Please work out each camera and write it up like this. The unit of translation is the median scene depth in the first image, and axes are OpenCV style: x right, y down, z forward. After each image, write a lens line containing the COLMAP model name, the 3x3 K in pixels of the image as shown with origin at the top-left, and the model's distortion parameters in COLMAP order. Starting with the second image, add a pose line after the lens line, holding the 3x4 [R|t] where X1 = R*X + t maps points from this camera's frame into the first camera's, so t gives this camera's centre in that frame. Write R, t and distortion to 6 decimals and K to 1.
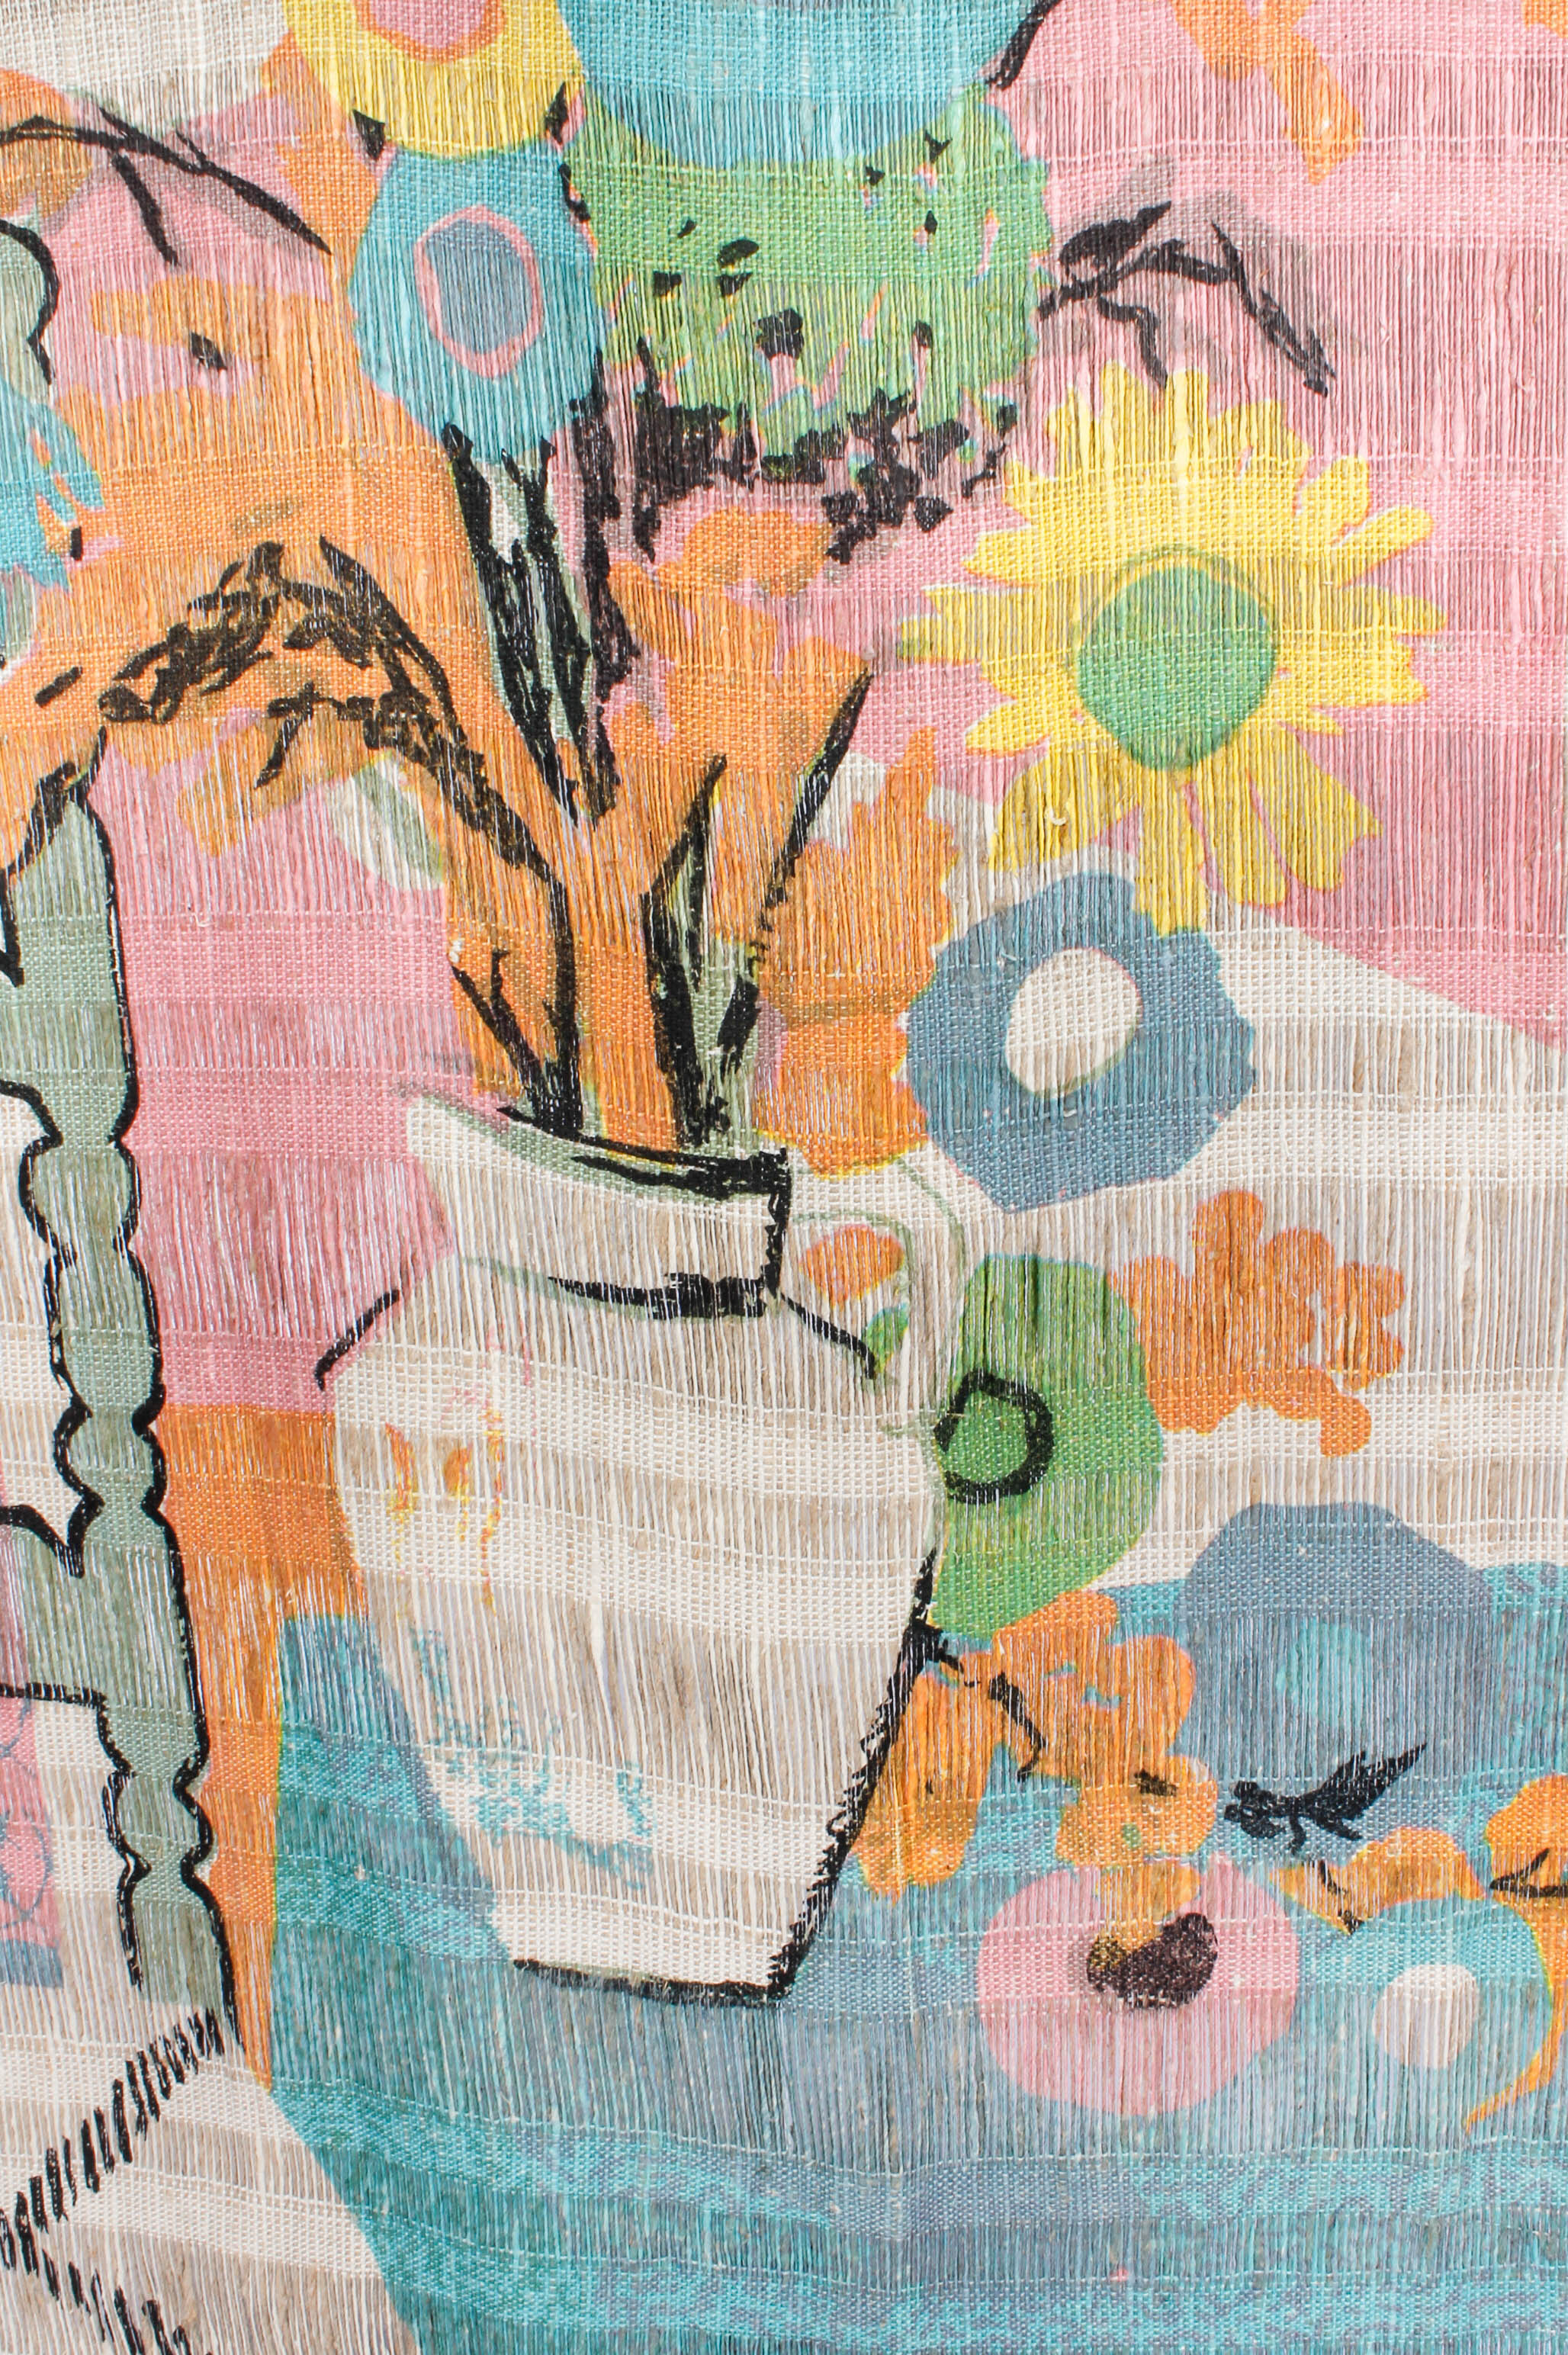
lens RADIAL K [[2430.9, 0, 824.4], [0, 2430.9, 1165.4], [0, 0, 1]] dist [-0.073578, 0.000000]
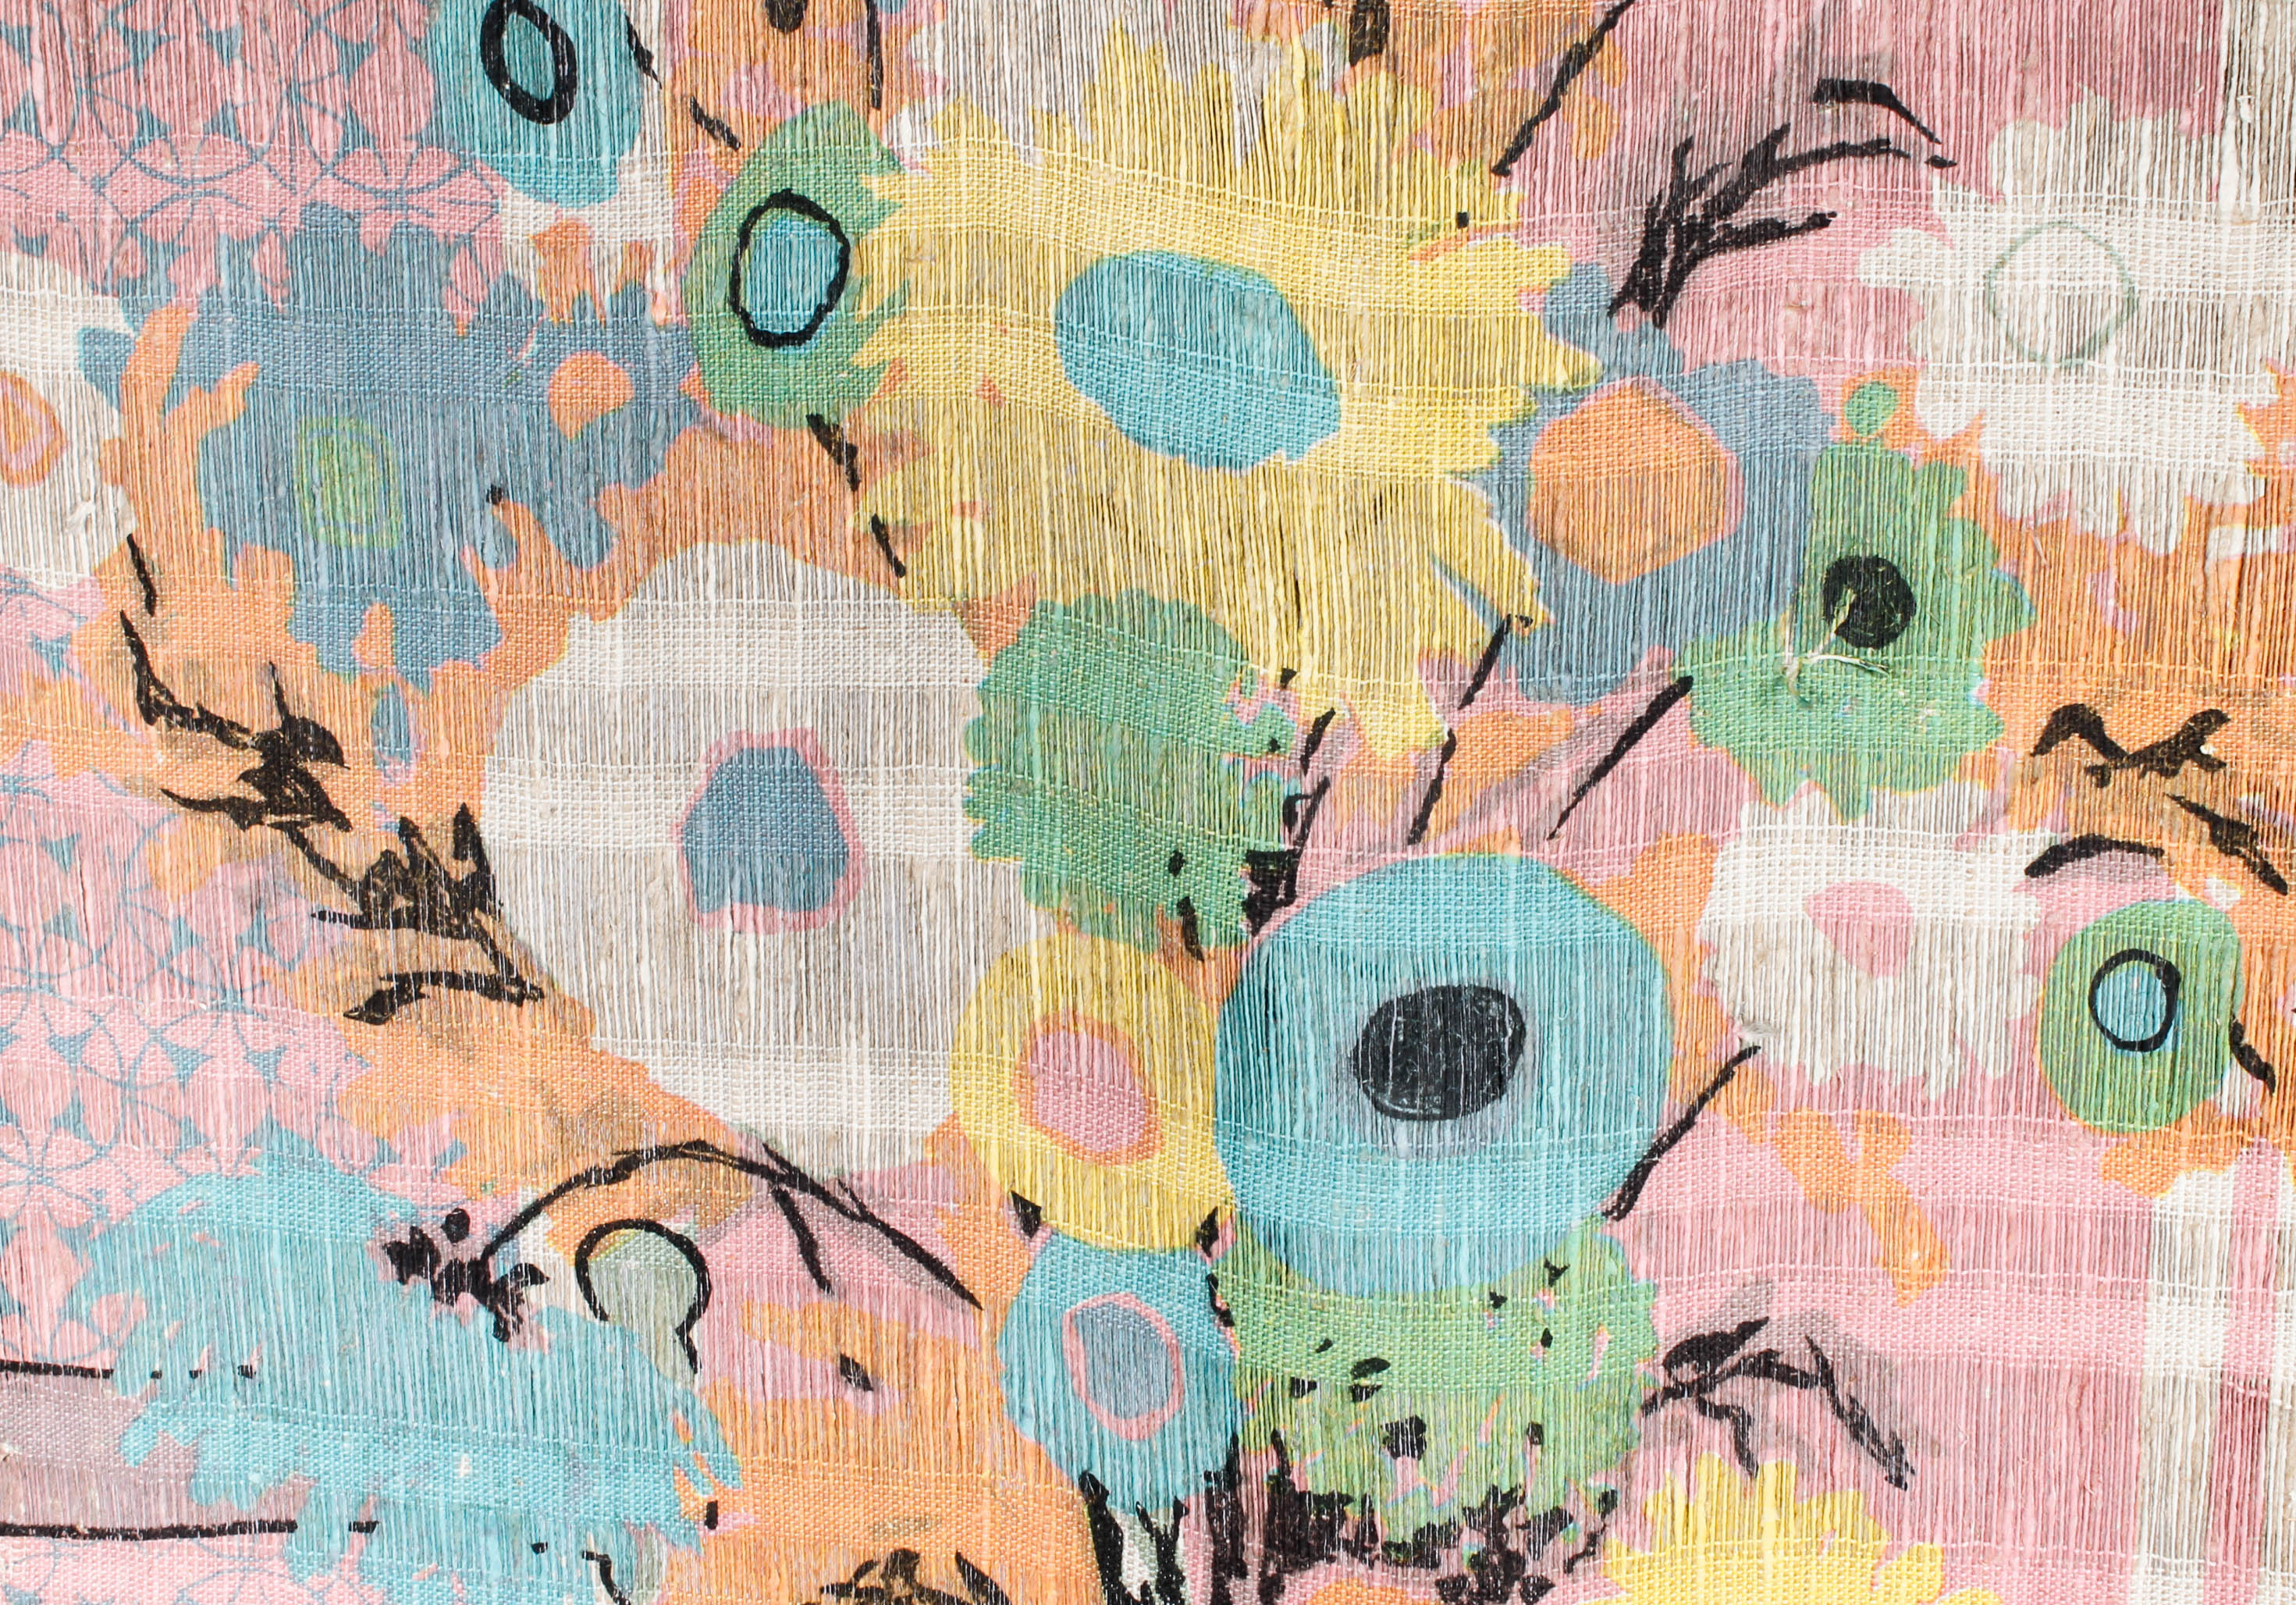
lens RADIAL K [[3563.5, 0, 1079.7], [0, 3563.5, 778.0], [0, 0, 1]] dist [-0.029398, 0.000000]
pose [[0.999284, 0.035367, -0.013424, -0.151229], [-0.035984, 0.998158, -0.048844, -0.548089], [0.011672, 0.049292, 0.998716, -0.610745]]
